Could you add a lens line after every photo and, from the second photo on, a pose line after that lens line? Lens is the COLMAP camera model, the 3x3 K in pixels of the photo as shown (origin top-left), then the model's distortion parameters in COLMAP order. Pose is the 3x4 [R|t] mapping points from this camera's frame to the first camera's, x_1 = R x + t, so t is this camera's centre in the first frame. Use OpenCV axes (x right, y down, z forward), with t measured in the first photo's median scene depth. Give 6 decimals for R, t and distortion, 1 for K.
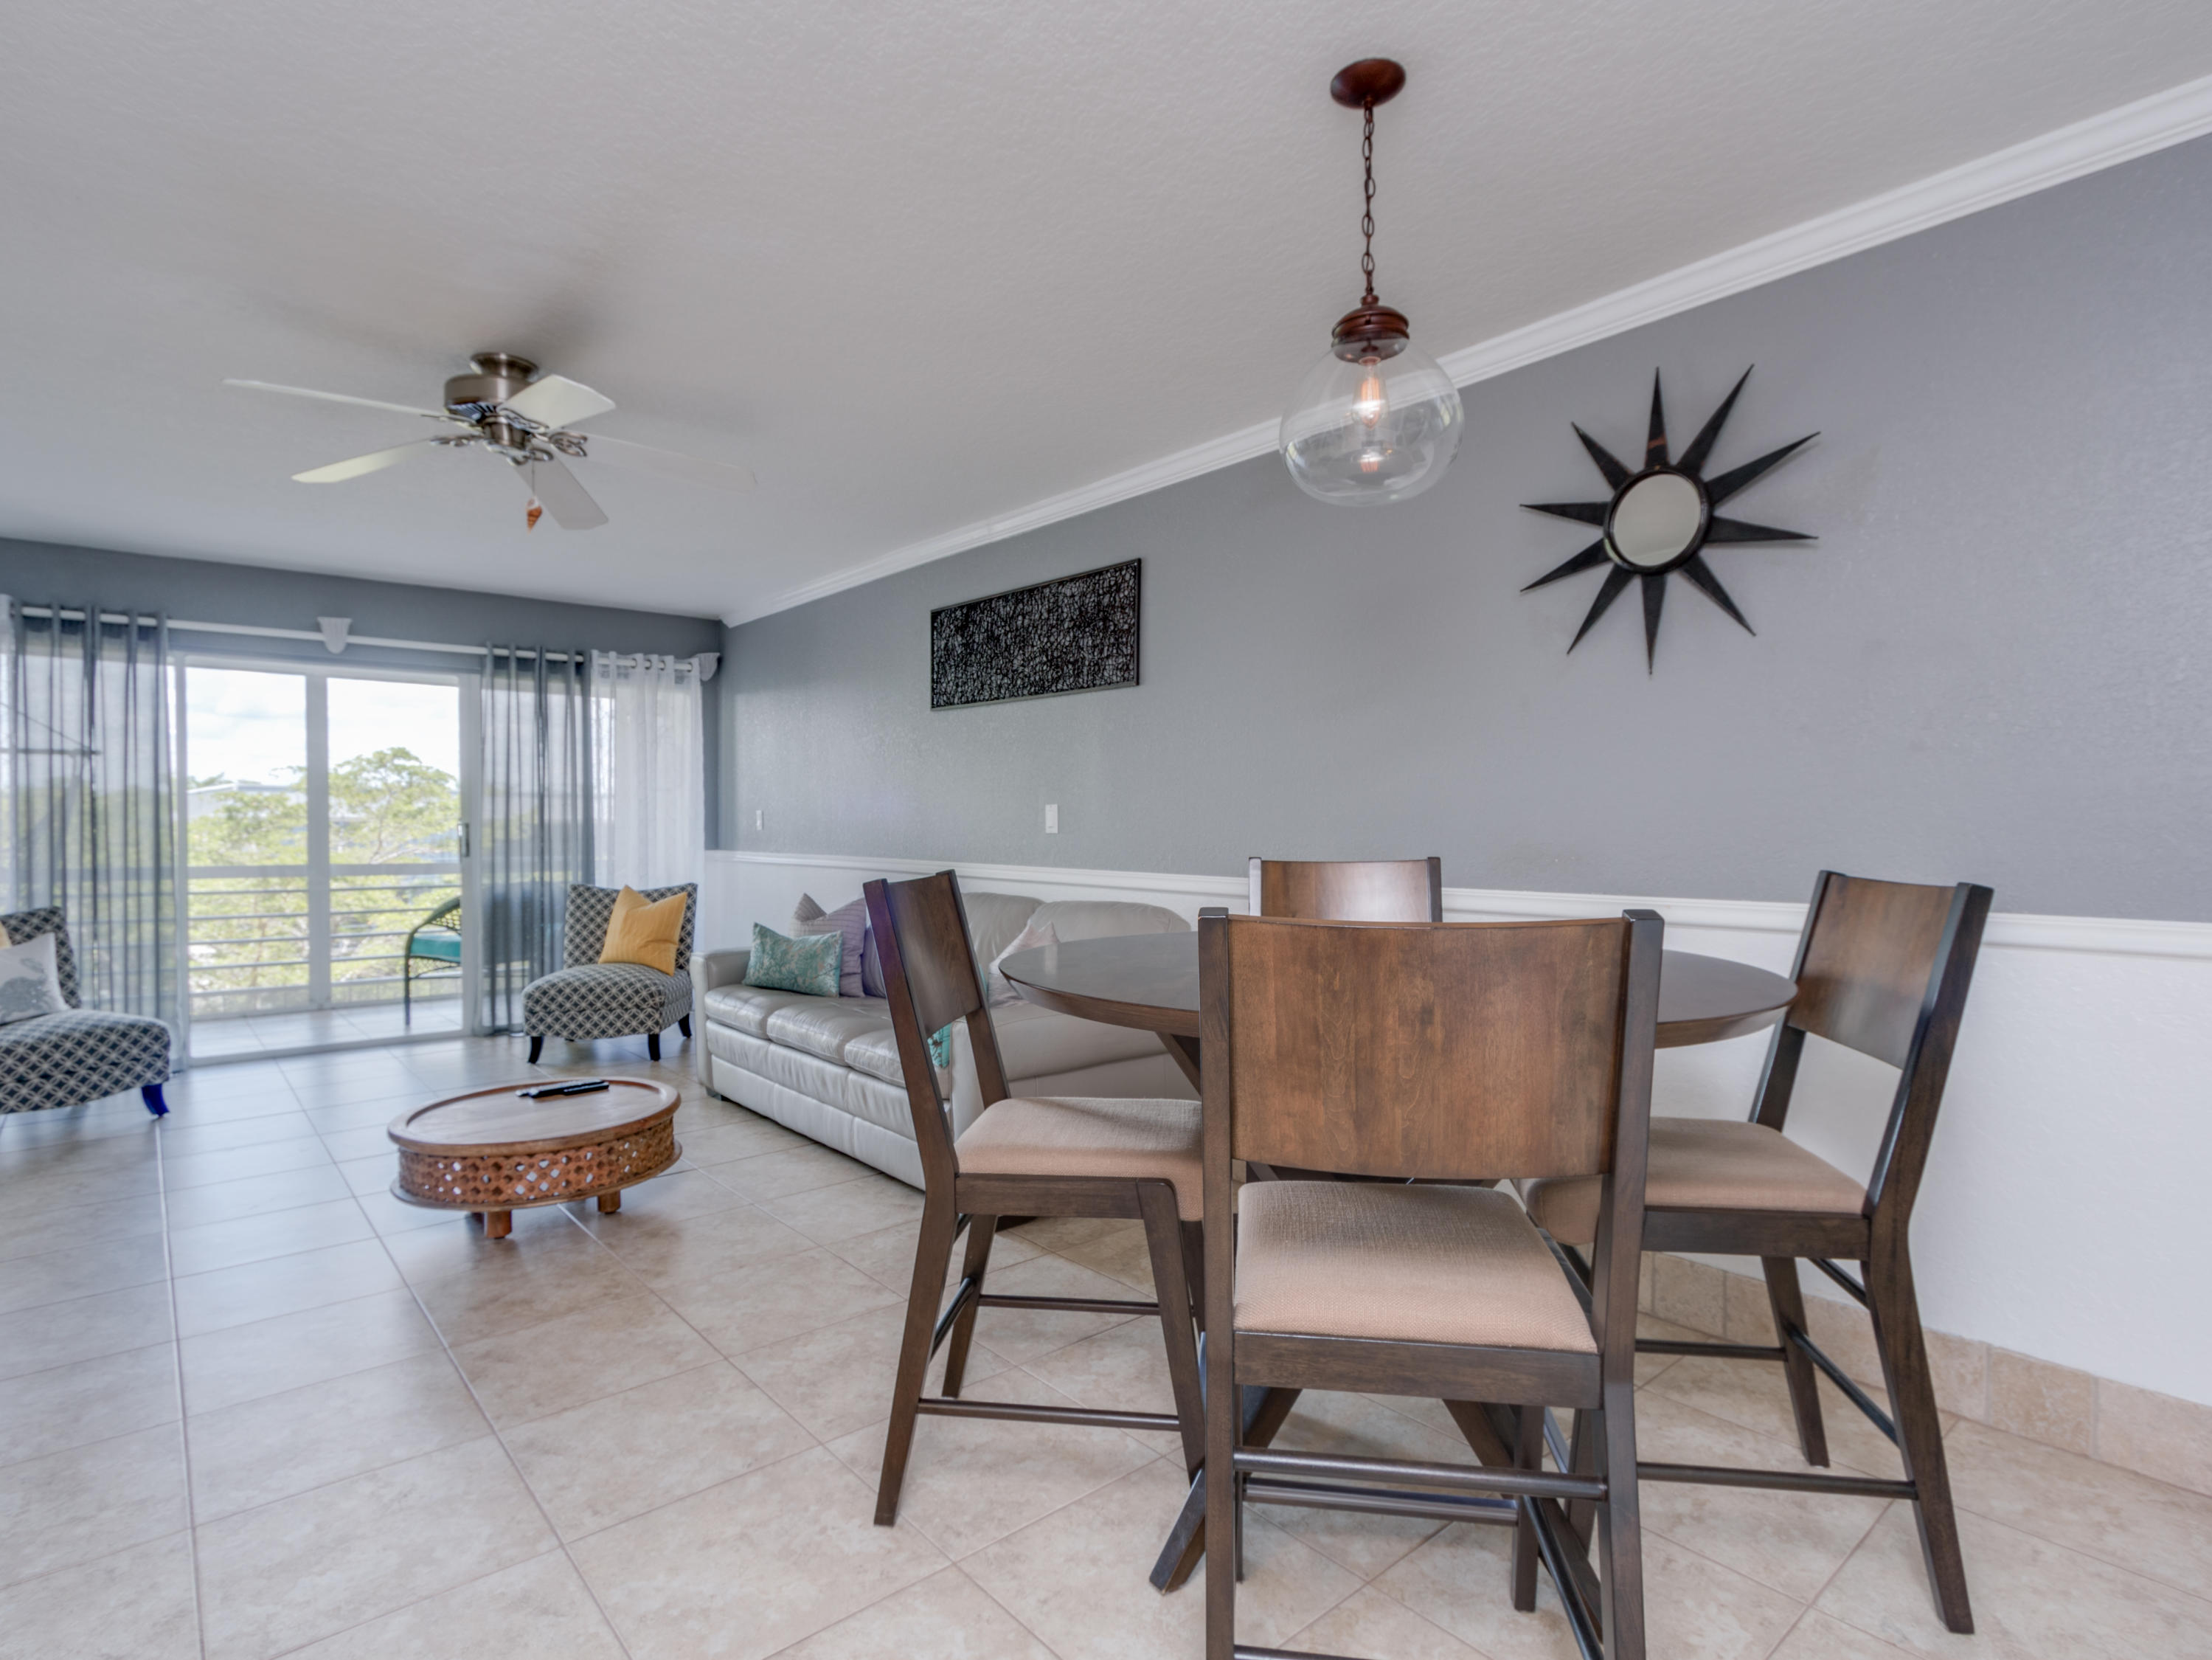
lens RADIAL K [[1131.9, 0, 1107.5], [0, 1131.9, 839.7], [0, 0, 1]] dist [0.010199, -0.000419]
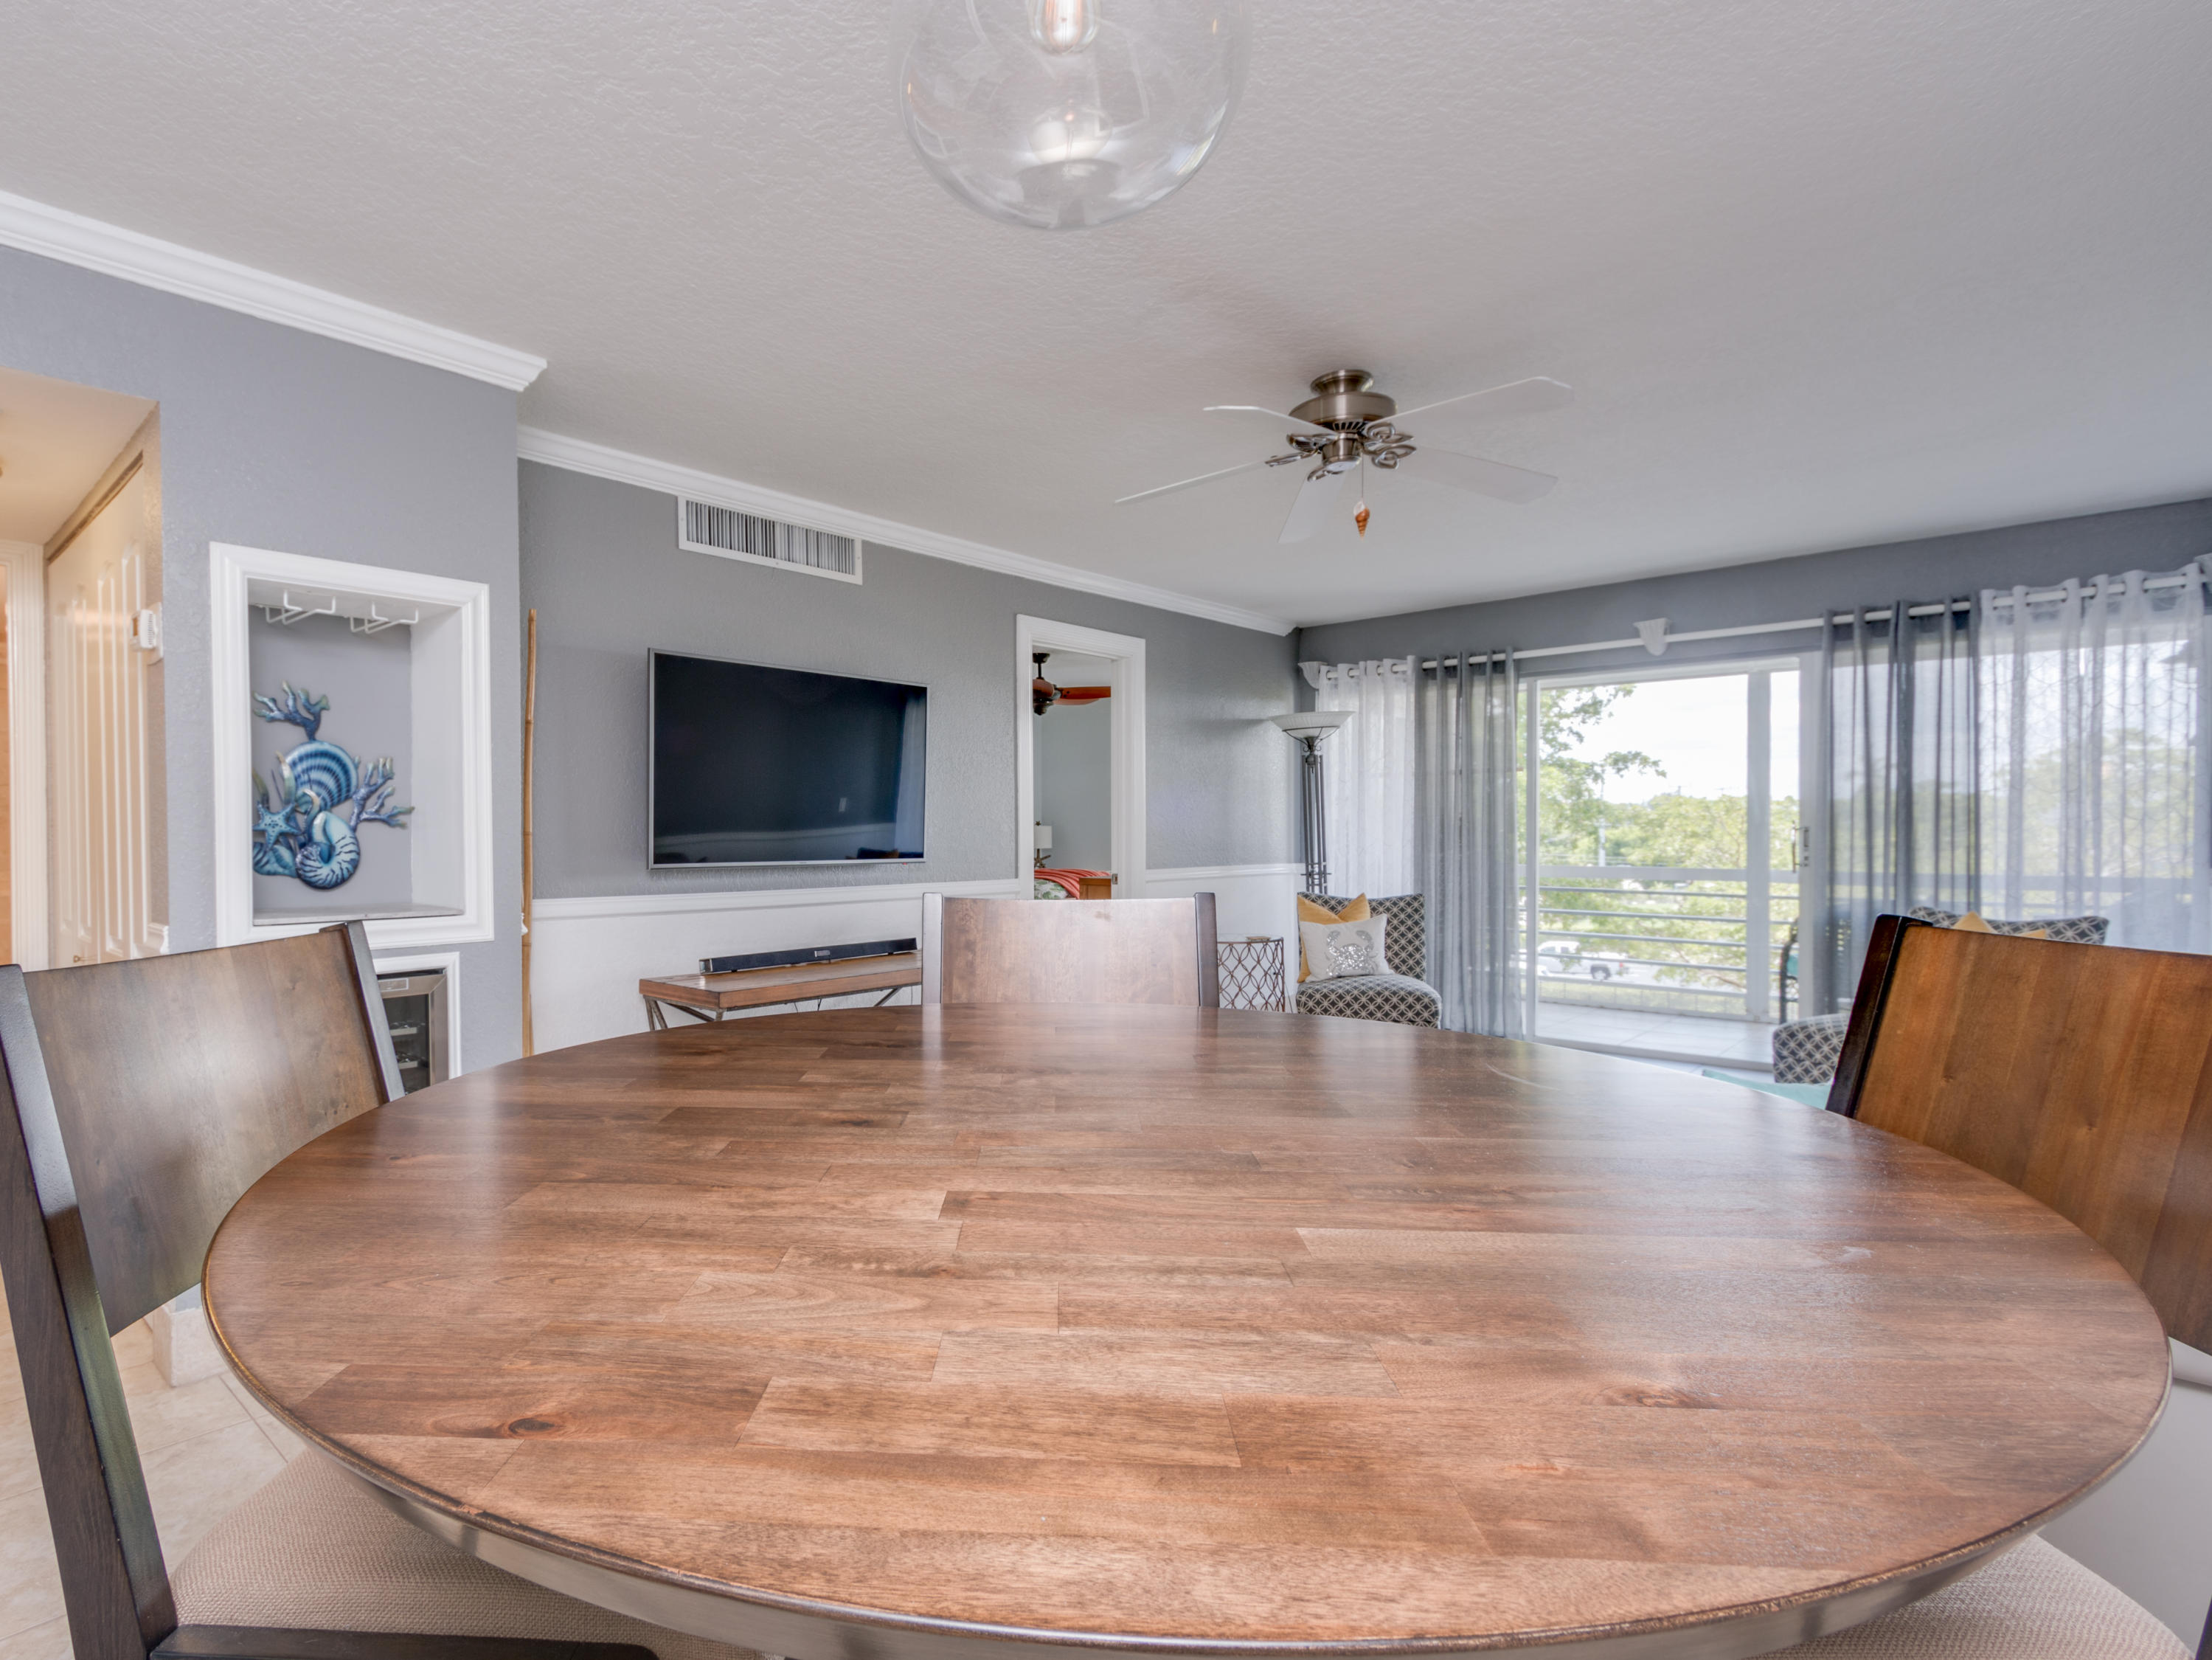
lens RADIAL K [[1122.3, 0, 961.9], [0, 1122.3, 840.7], [0, 0, 1]] dist [0.018249, -0.009855]
pose [[0.091957, 0.011581, -0.995696, 0.216354], [-0.009292, 0.999899, 0.010772, -0.007403], [0.995720, 0.008261, 0.092055, 0.279142]]
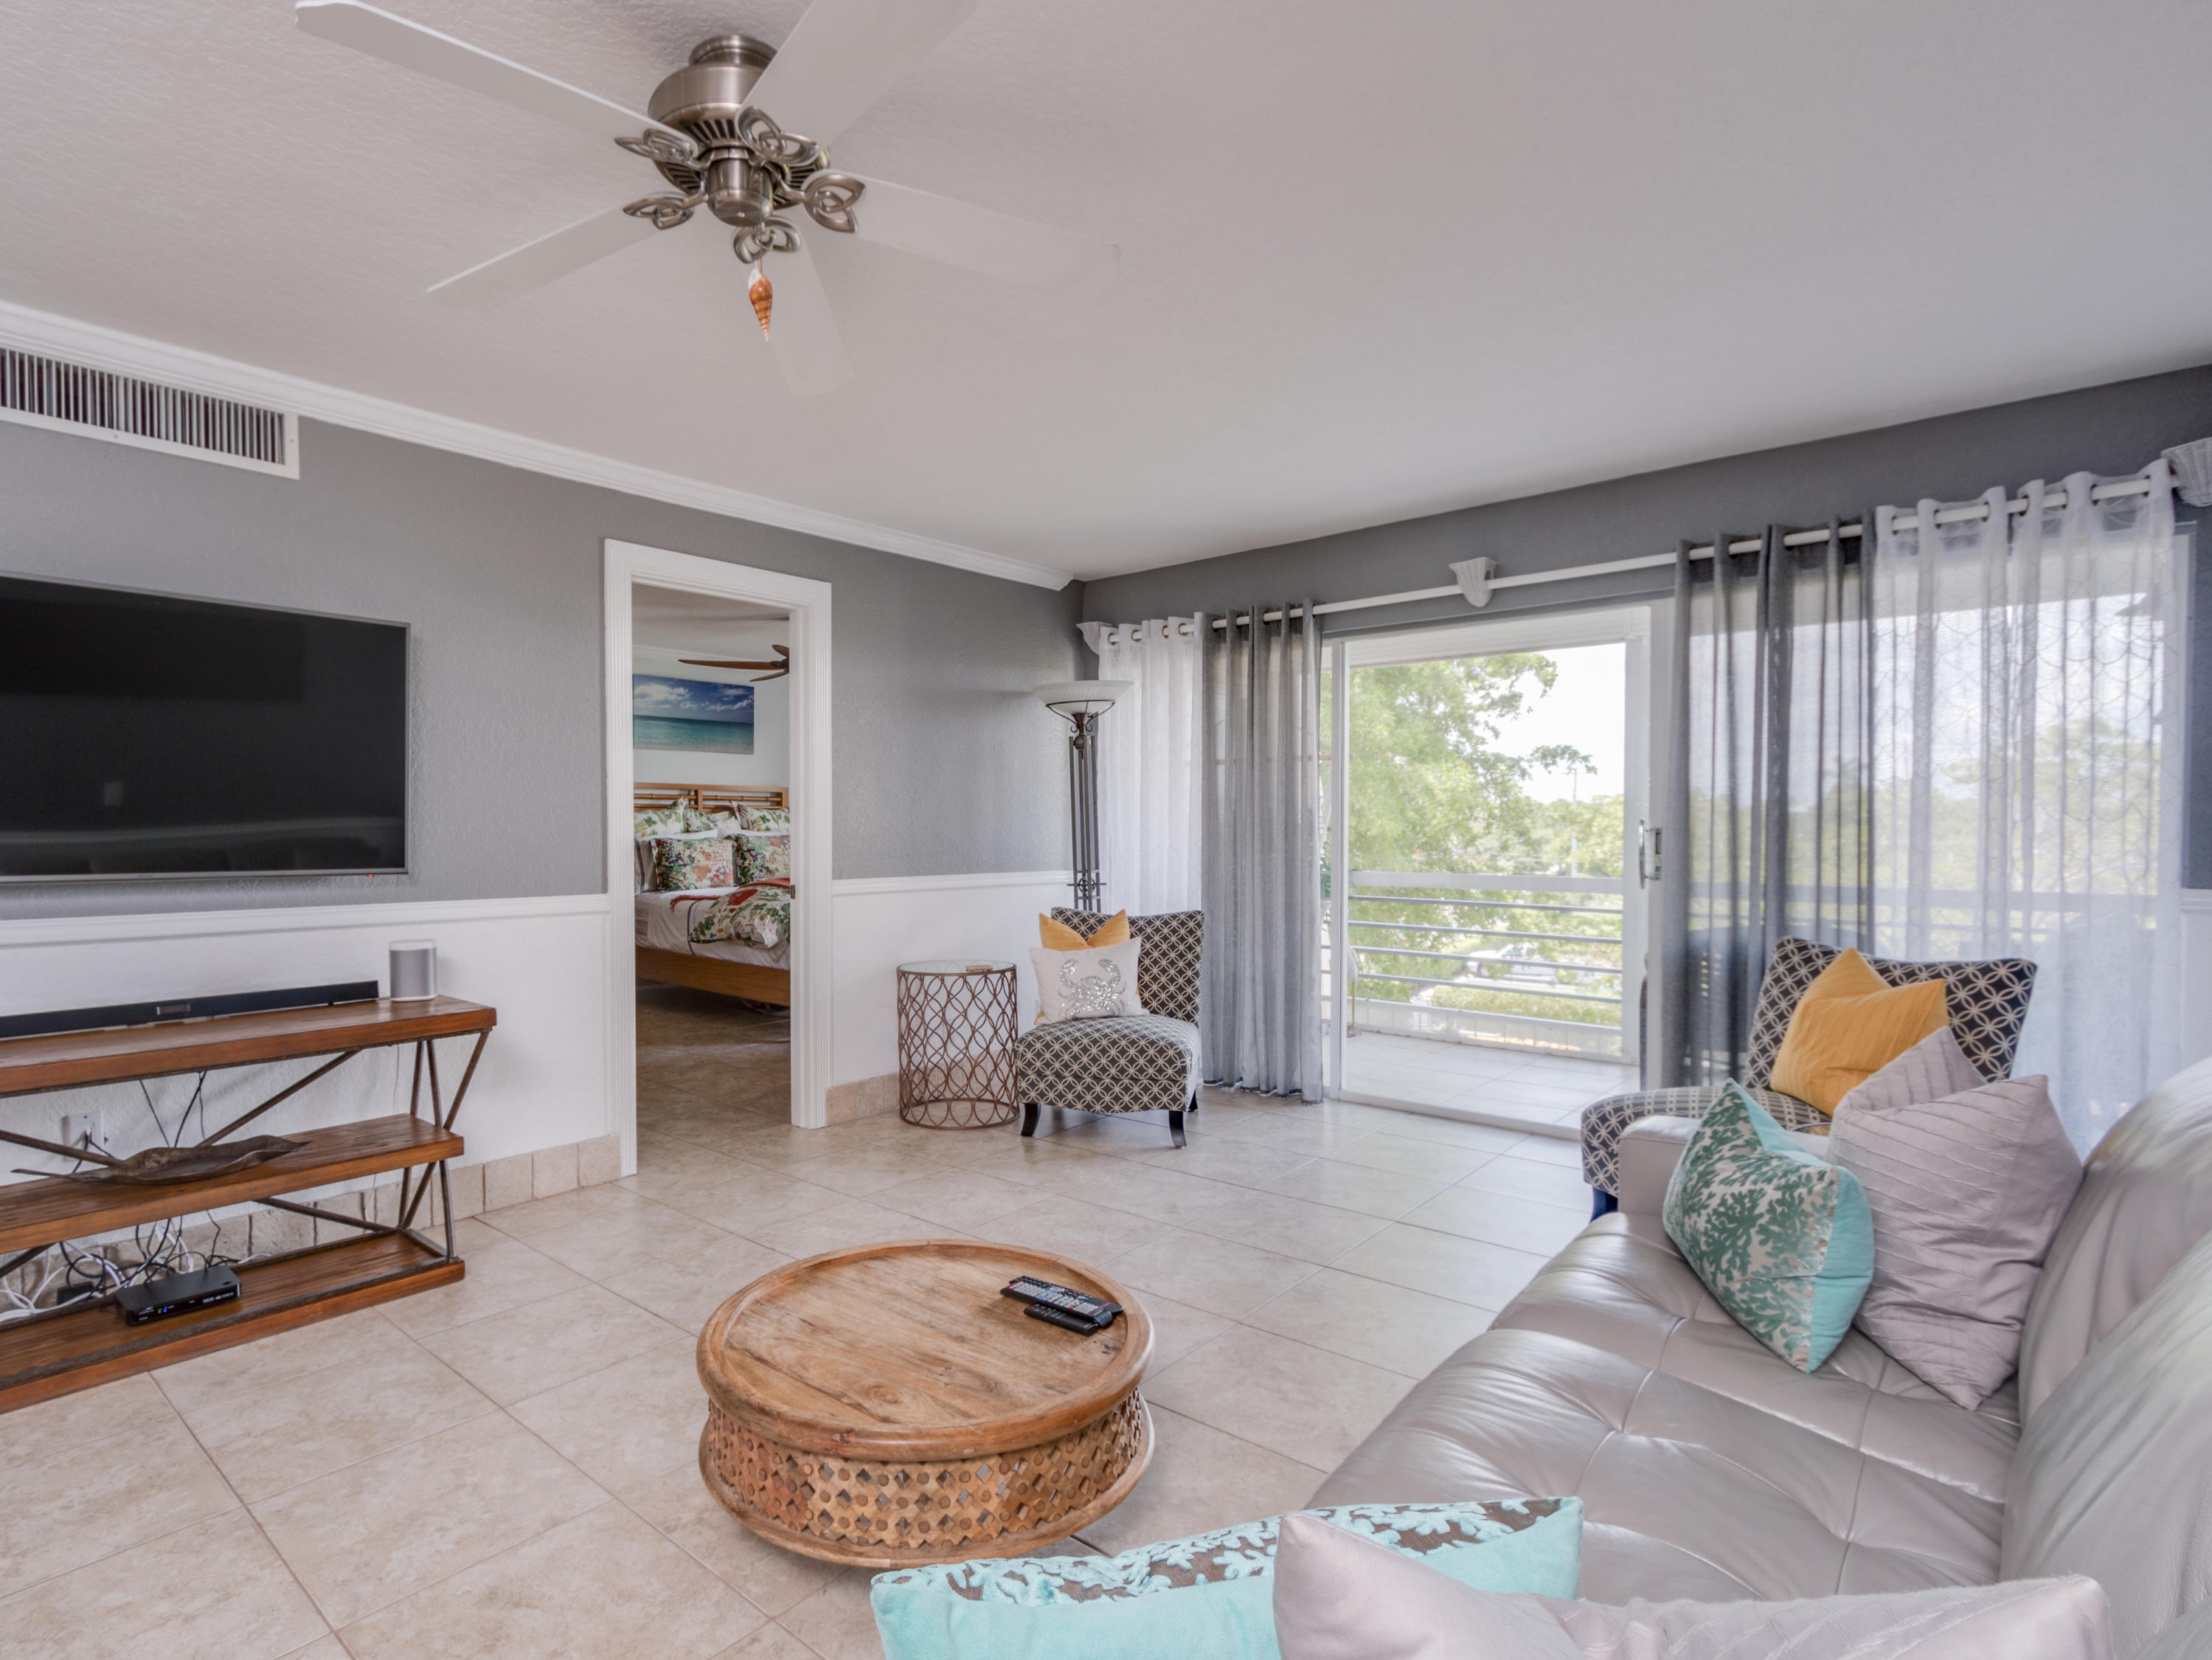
lens RADIAL K [[1122.3, 0, 961.9], [0, 1122.3, 840.7], [0, 0, 1]] dist [0.018249, -0.009855]
pose [[0.106899, 0.013474, -0.994179, 0.037193], [-0.012171, 0.999851, 0.012242, -0.010072], [0.994195, 0.010792, 0.107048, 0.513623]]
